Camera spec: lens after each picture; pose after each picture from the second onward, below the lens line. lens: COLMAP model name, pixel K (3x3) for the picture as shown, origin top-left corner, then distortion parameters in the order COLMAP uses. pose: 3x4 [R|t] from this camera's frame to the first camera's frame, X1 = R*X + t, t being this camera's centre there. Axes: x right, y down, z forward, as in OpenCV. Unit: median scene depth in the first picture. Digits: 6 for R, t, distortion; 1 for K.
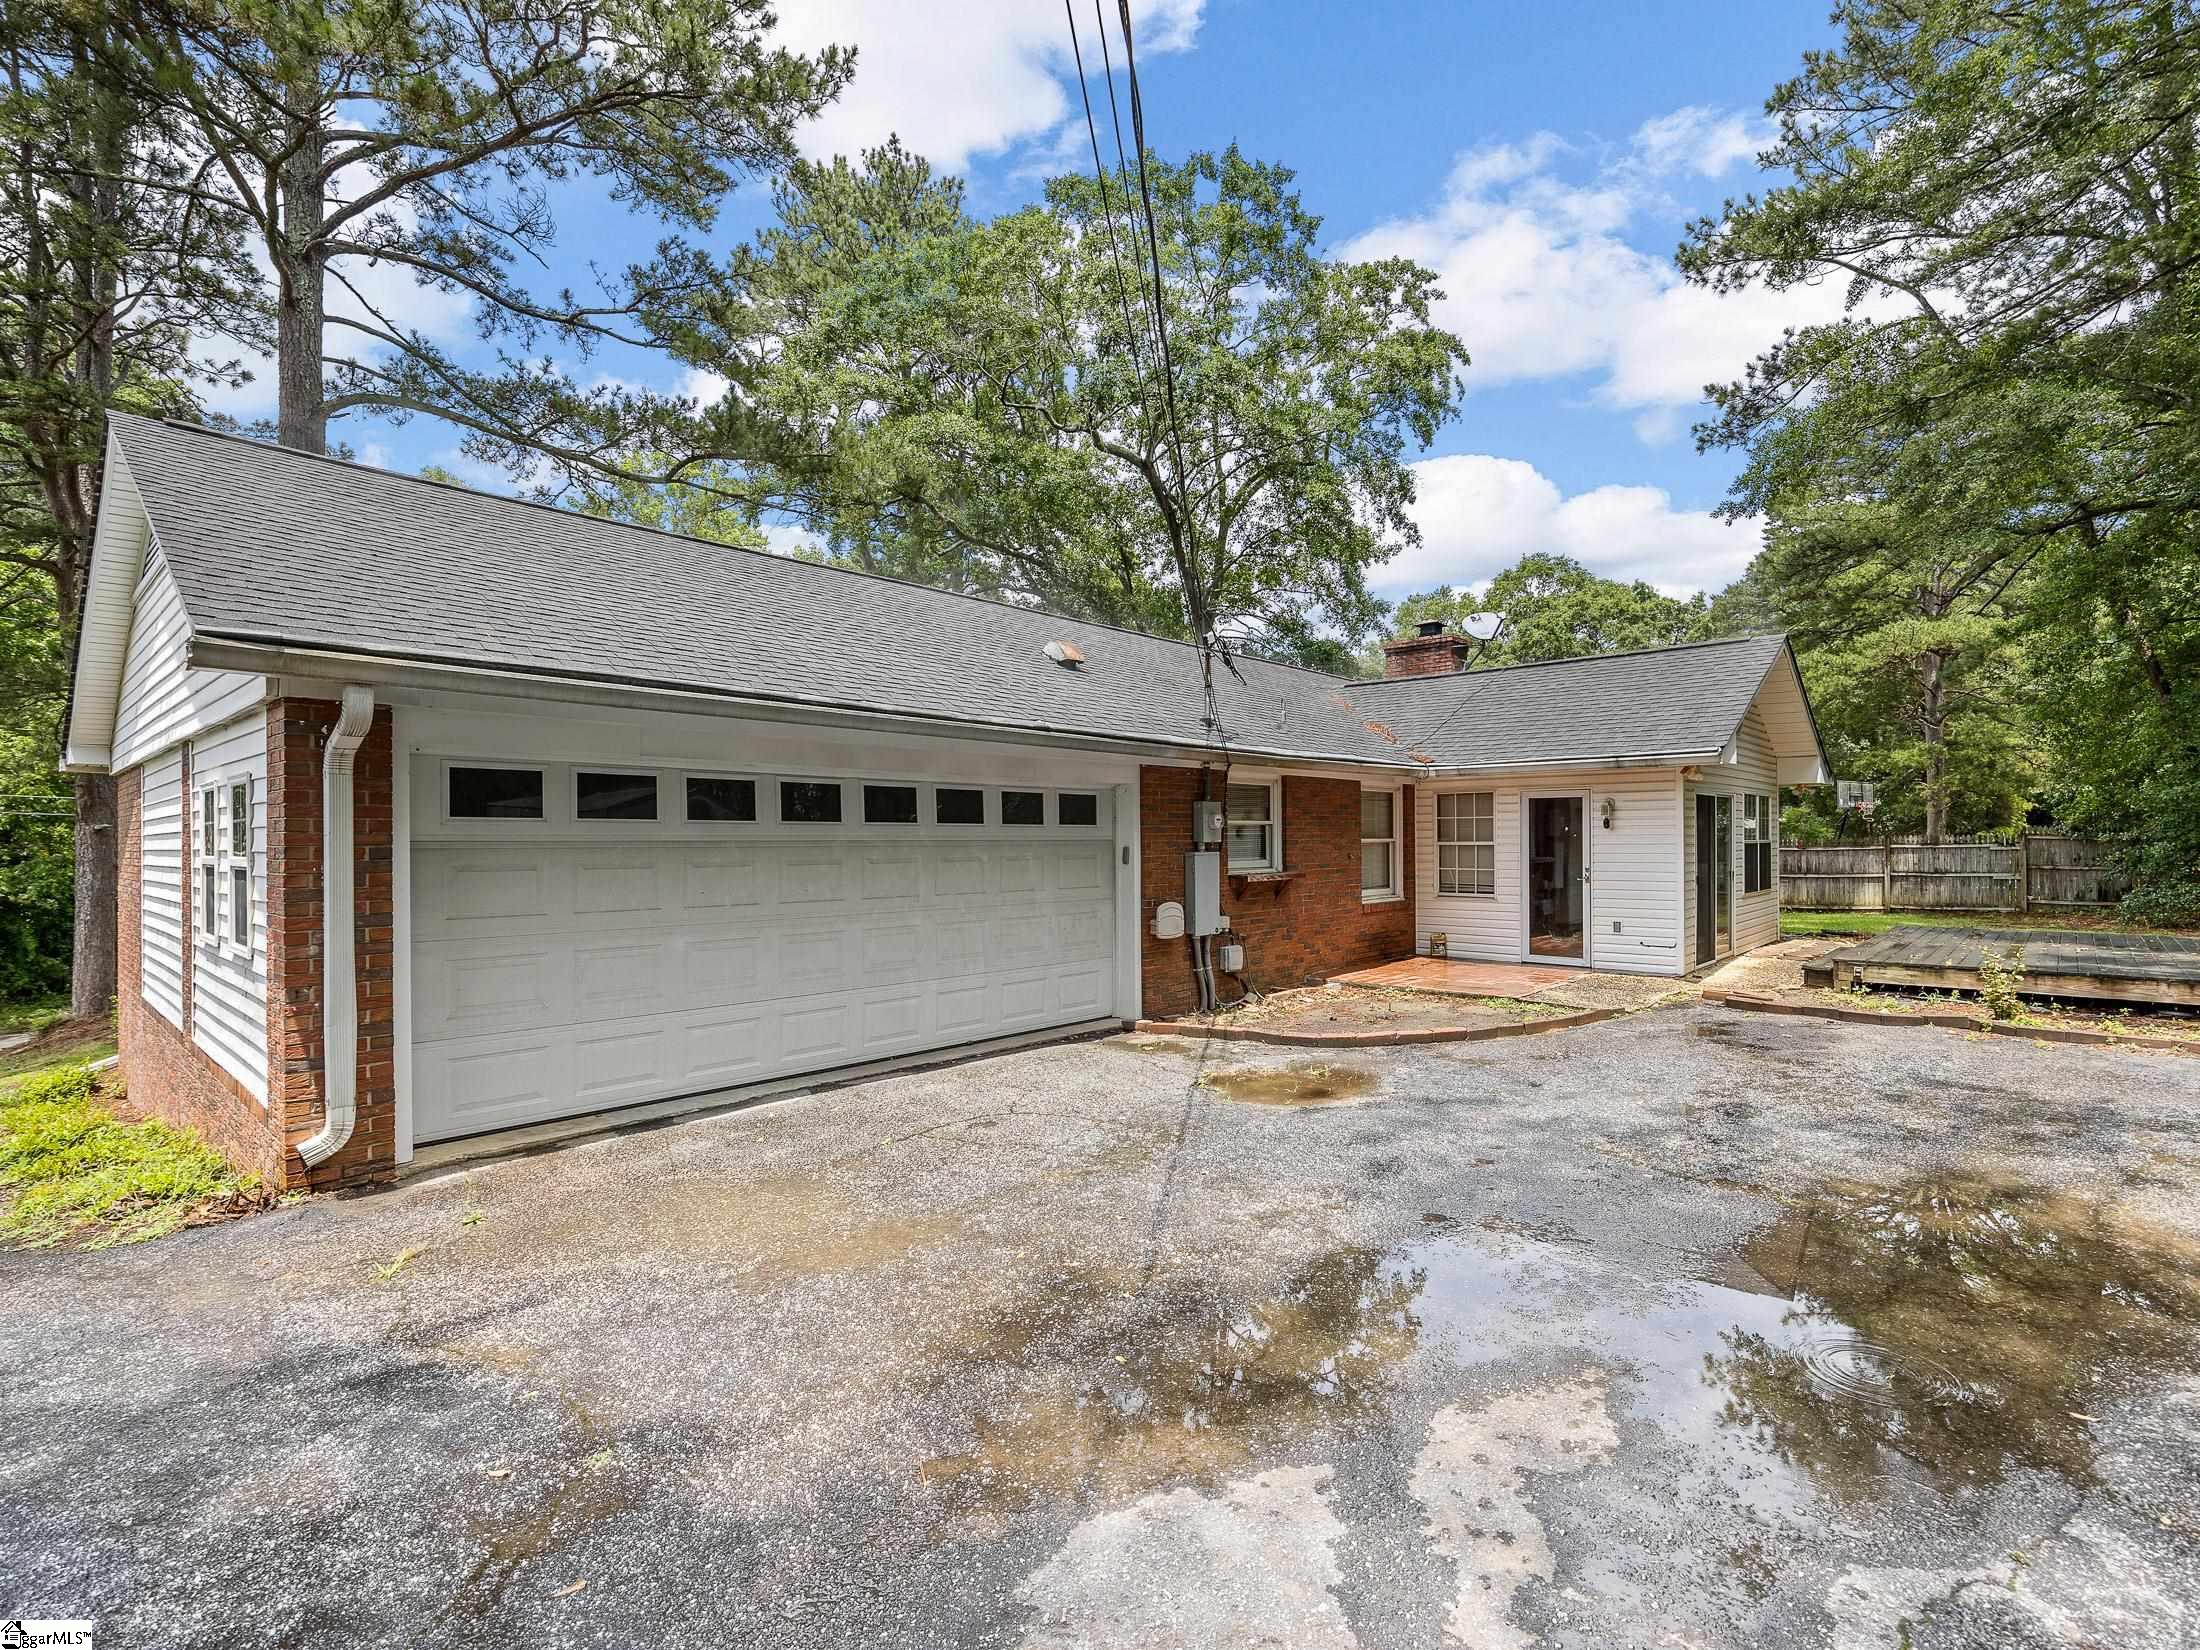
lens RADIAL K [[1081.4, 0, 1101.7], [0, 1081.4, 833.4], [0, 0, 1]] dist [-0.001003, -0.000358]
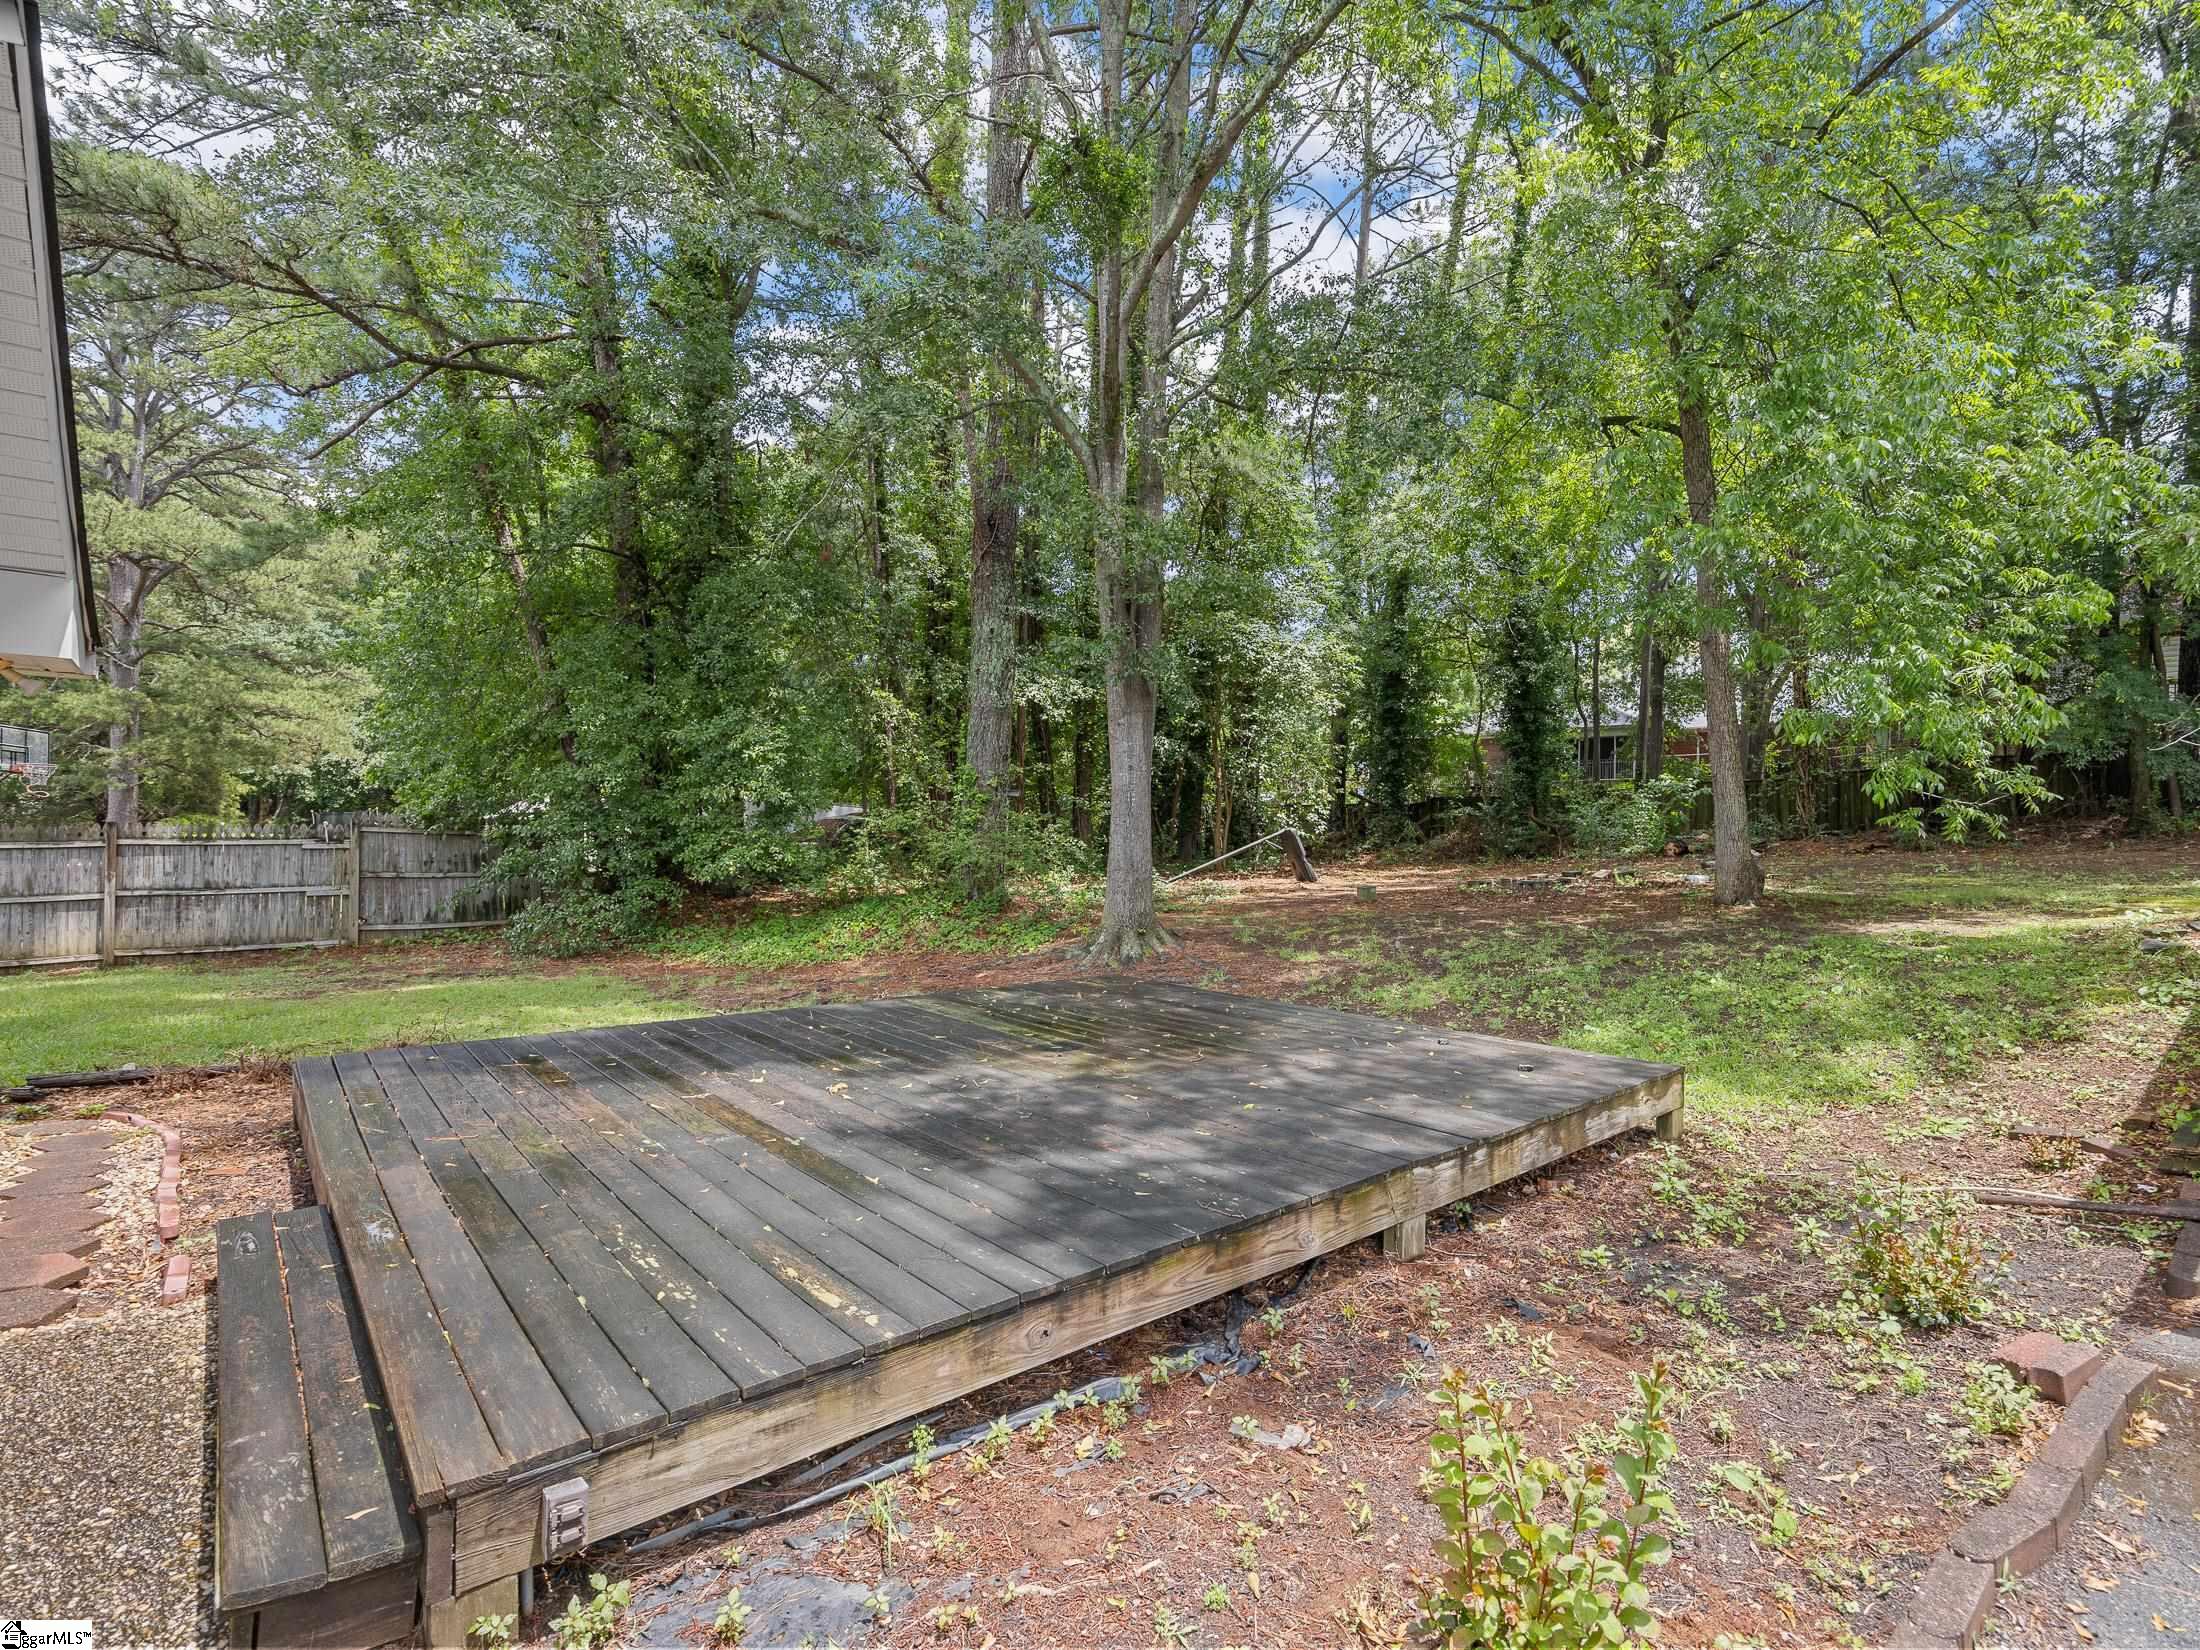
lens RADIAL K [[1009.3, 0, 1101.9], [0, 1009.3, 820.0], [0, 0, 1]] dist [-0.004764, -0.000631]
pose [[0.090871, 0.024227, 0.995568, 0.281531], [-0.017664, 0.999586, -0.022713, 0.004139], [-0.995706, -0.015521, 0.091261, 0.474513]]
